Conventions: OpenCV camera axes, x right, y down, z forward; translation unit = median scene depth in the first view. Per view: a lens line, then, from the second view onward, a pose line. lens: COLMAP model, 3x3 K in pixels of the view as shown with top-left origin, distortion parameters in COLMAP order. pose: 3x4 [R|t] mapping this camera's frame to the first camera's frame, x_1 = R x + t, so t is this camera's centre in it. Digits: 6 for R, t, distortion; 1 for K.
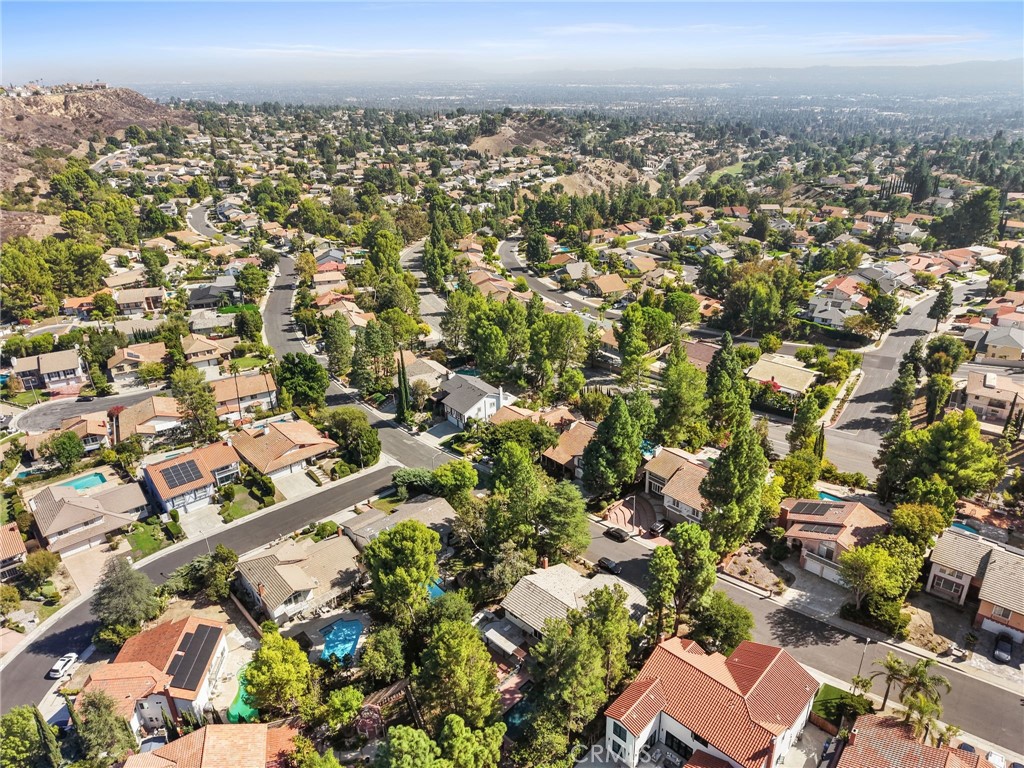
lens RADIAL K [[679.3, 0, 531.2], [0, 679.3, 381.8], [0, 0, 1]] dist [0.012911, -0.013505]
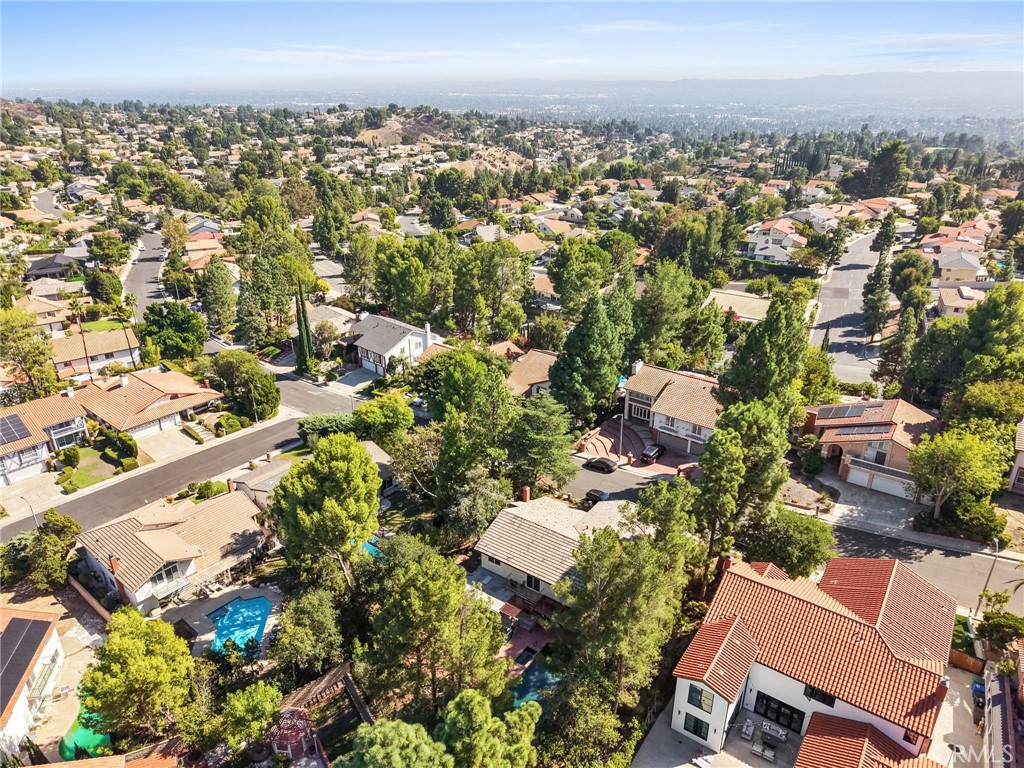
lens RADIAL K [[679.3, 0, 531.2], [0, 679.3, 381.8], [0, 0, 1]] dist [0.012911, -0.013505]
pose [[0.987577, -0.038756, 0.152281, -0.053901], [0.039163, 0.999233, 0.000324, 0.094432], [-0.152177, 0.005644, 0.988337, 0.174752]]
